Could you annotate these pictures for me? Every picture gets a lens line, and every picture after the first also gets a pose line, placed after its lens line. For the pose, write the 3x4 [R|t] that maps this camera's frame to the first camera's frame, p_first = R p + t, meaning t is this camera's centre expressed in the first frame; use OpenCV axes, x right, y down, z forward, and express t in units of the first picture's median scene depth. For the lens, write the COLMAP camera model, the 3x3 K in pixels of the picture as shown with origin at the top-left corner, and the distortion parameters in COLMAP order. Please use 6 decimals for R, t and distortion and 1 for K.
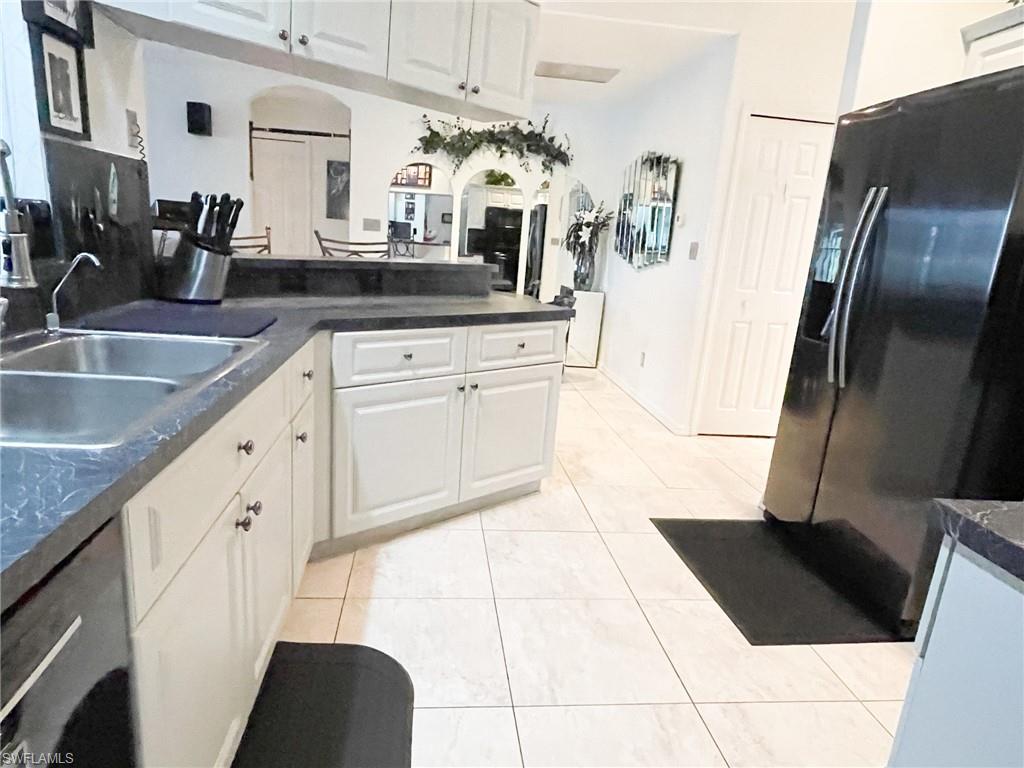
lens RADIAL K [[626.0, 0, 507.6], [0, 626.0, 387.7], [0, 0, 1]] dist [-0.019866, -0.000790]
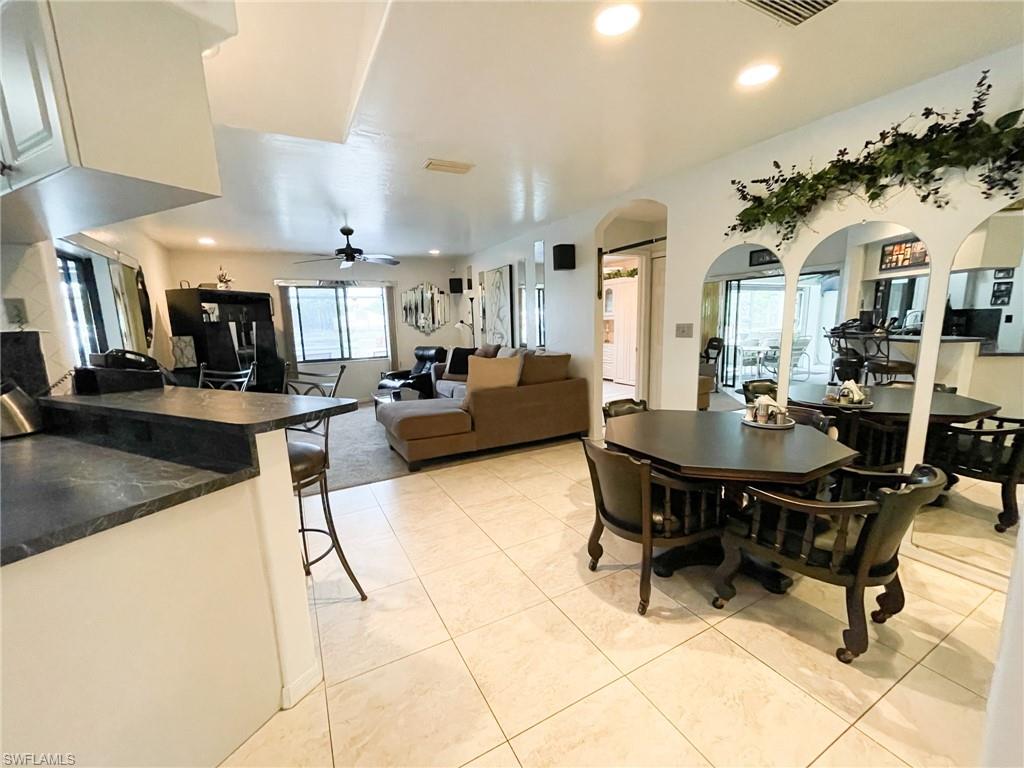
lens RADIAL K [[412.5, 0, 510.4], [0, 412.5, 387.9], [0, 0, 1]] dist [0.003478, 0.000579]
pose [[0.355250, 0.065997, -0.932439, 0.235536], [-0.169247, 0.985559, 0.005275, -0.145351], [0.919322, 0.155939, 0.361290, 0.586655]]
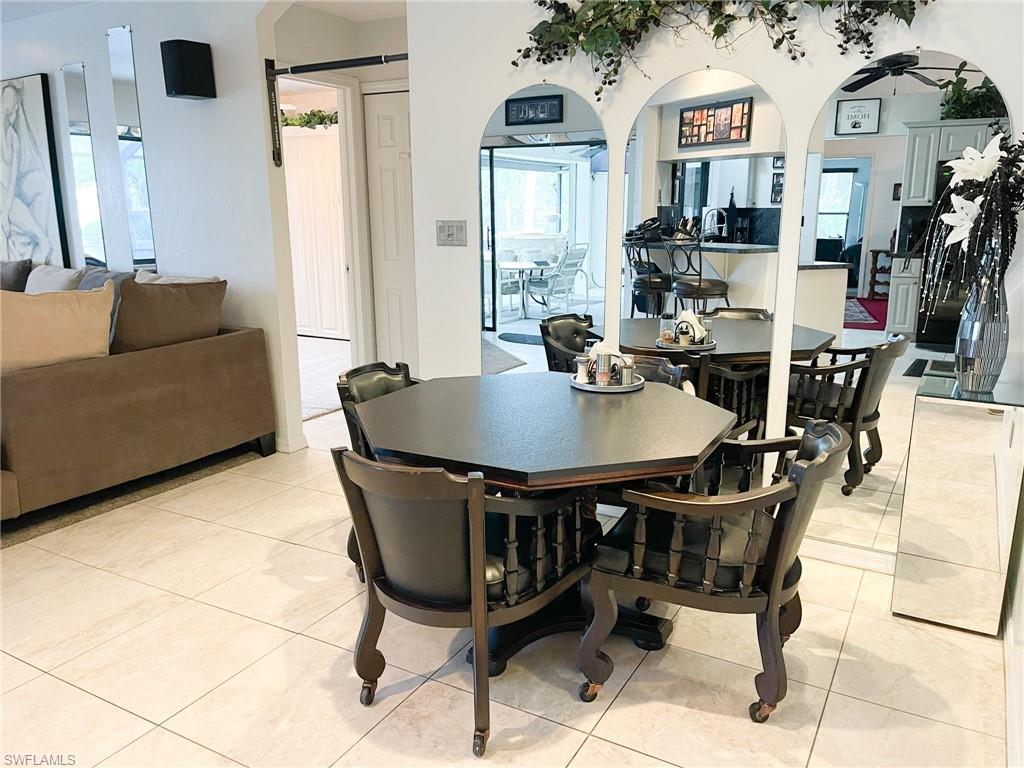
lens RADIAL K [[784.7, 0, 517.3], [0, 784.7, 378.9], [0, 0, 1]] dist [0.046795, -0.025828]
pose [[0.800613, 0.050875, -0.597019, 0.189580], [-0.080533, 0.996485, -0.023081, -0.139688], [0.593746, 0.066558, 0.801895, 0.555111]]
